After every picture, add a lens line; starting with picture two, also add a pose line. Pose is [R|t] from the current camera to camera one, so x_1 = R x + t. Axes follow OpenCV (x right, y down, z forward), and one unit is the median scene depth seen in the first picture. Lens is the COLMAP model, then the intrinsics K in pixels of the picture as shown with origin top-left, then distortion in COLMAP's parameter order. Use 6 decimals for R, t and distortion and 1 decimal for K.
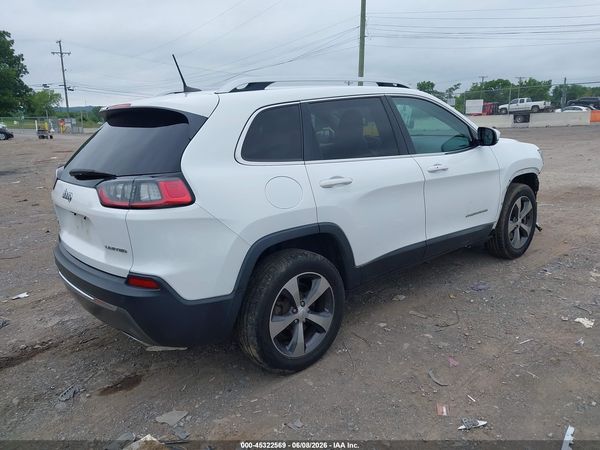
lens RADIAL K [[469.8, 0, 300.4], [0, 469.8, 226.2], [0, 0, 1]] dist [0.032728, -0.045032]
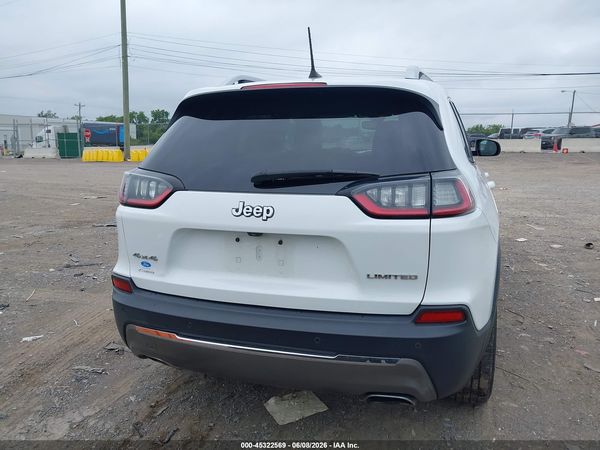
lens RADIAL K [[469.8, 0, 305.8], [0, 469.8, 227.7], [0, 0, 1]] dist [0.032728, -0.045032]
pose [[0.854746, -0.064047, 0.515080, -0.469616], [0.091957, 0.995345, -0.028833, -0.009864], [-0.510836, 0.072010, 0.856657, 0.242721]]
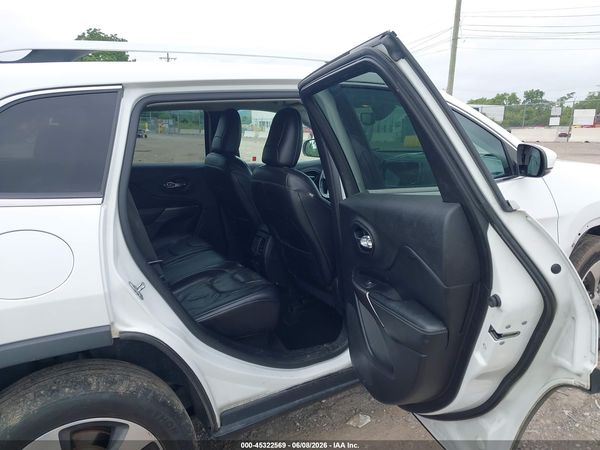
lens RADIAL K [[469.8, 0, 300.9], [0, 469.8, 222.9], [0, 0, 1]] dist [0.032728, -0.045032]
pose [[0.980858, 0.065420, -0.183408, 0.200036], [-0.068777, 0.997560, -0.011994, -0.076980], [0.182175, 0.024379, 0.982964, 0.336500]]
